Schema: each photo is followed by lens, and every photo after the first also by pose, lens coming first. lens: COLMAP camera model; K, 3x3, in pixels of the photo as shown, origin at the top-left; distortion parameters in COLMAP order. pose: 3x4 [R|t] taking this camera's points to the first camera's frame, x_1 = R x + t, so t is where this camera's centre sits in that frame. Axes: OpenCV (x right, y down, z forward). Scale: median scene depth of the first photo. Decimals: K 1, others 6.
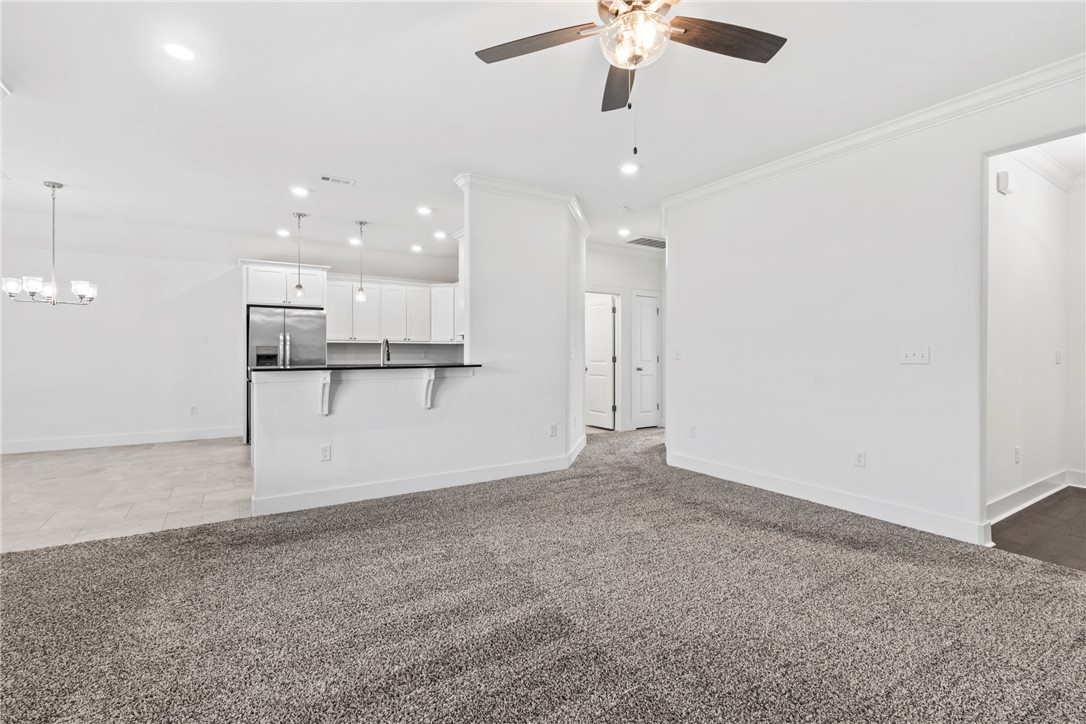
lens RADIAL K [[493.7, 0, 541.1], [0, 493.7, 359.9], [0, 0, 1]] dist [0.002085, -0.000999]
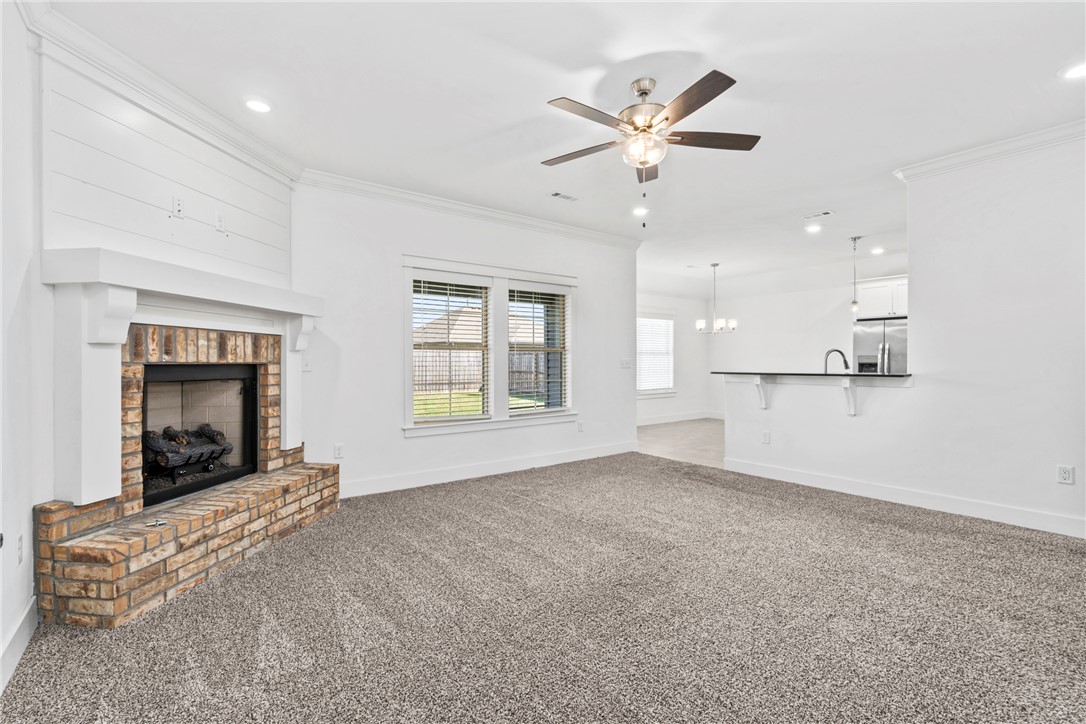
lens RADIAL K [[493.7, 0, 539.0], [0, 493.7, 362.5], [0, 0, 1]] dist [0.002085, -0.000999]
pose [[0.083653, 0.000845, -0.996495, 0.485162], [-0.011621, 0.999932, -0.000127, -0.002073], [0.996427, 0.011591, 0.083657, 0.168127]]
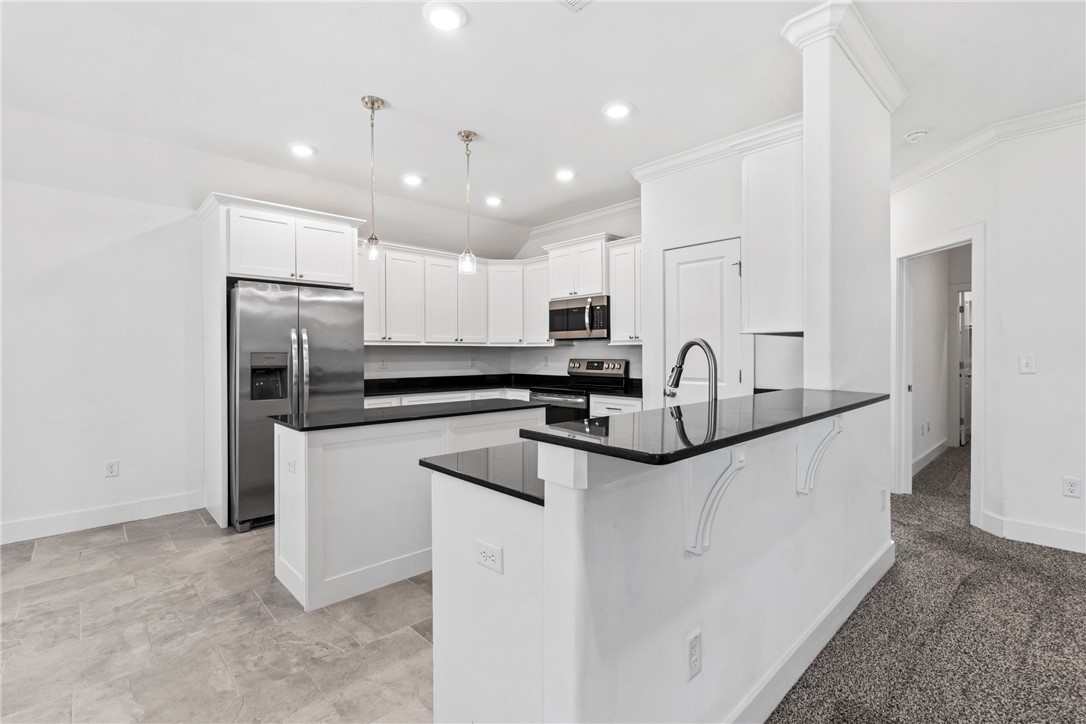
lens RADIAL K [[493.7, 0, 541.0], [0, 493.7, 356.4], [0, 0, 1]] dist [0.002085, -0.000999]
pose [[0.981535, -0.007199, 0.191148, -0.355089], [0.008747, 0.999935, -0.007259, -0.015218], [-0.191084, 0.008797, 0.981534, 0.386477]]
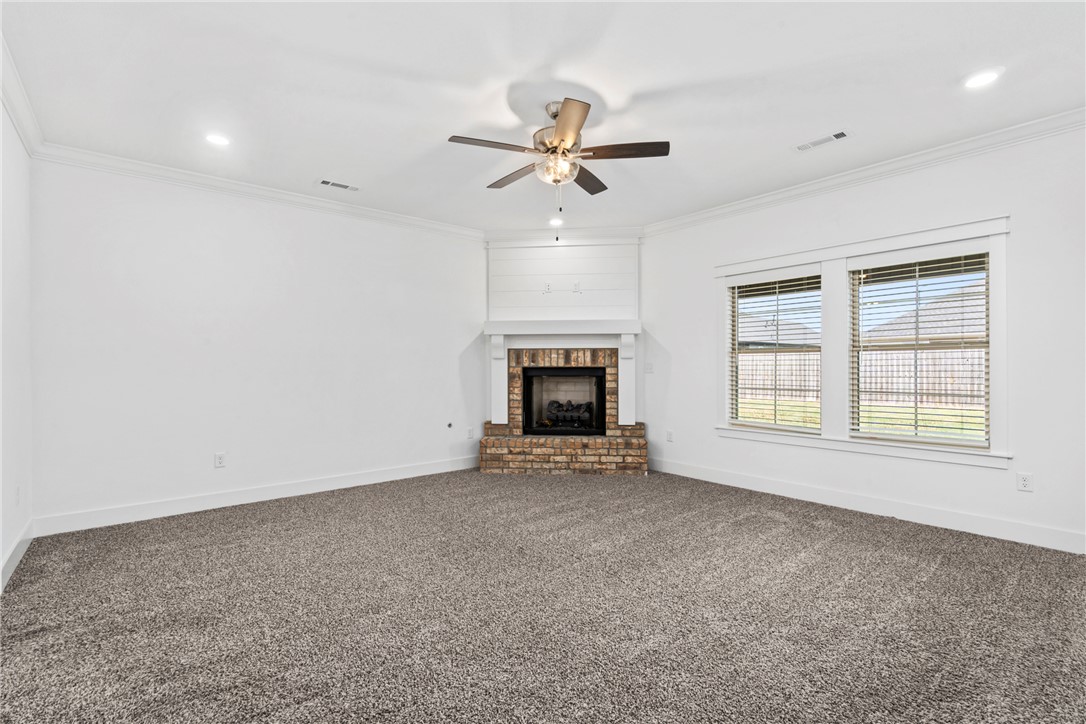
lens RADIAL K [[493.7, 0, 548.7], [0, 493.7, 365.6], [0, 0, 1]] dist [0.002085, -0.000999]
pose [[-0.989513, -0.000167, -0.144441, 0.134382], [-0.001349, 0.999966, 0.008090, -0.006950], [0.144435, 0.008200, -0.989480, 0.754621]]
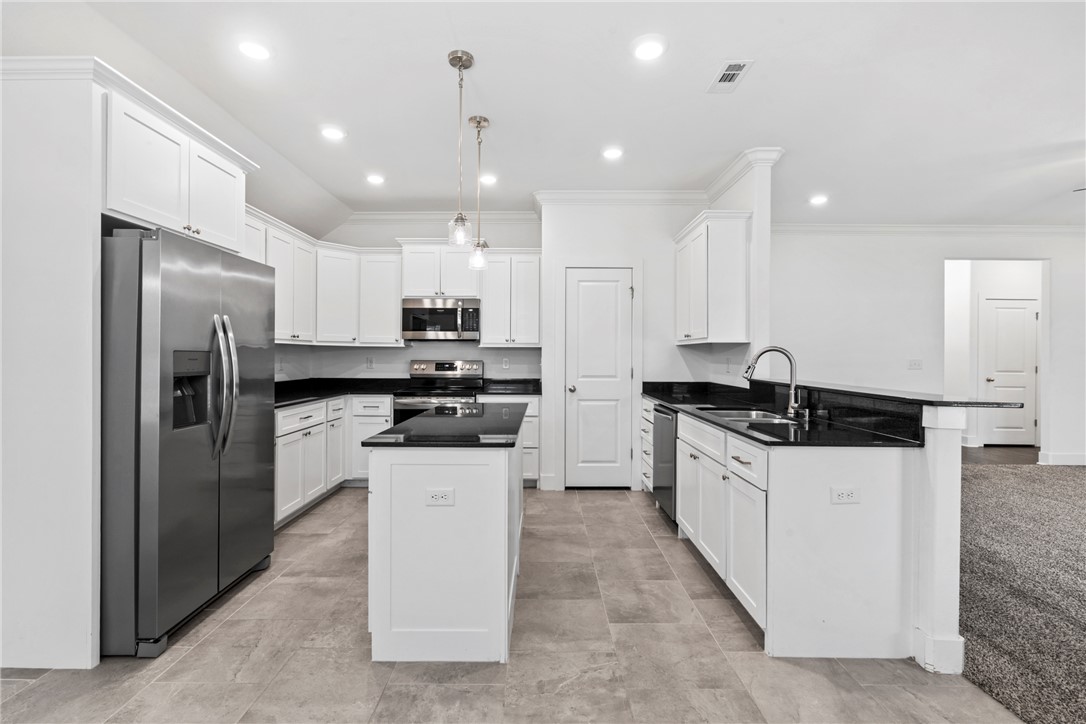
lens RADIAL K [[493.7, 0, 537.7], [0, 493.7, 355.5], [0, 0, 1]] dist [0.002085, -0.000999]
pose [[0.535859, -0.001833, 0.844306, -0.710586], [0.009789, 0.999944, -0.004043, -0.019146], [-0.844251, 0.010432, 0.535847, 0.601855]]
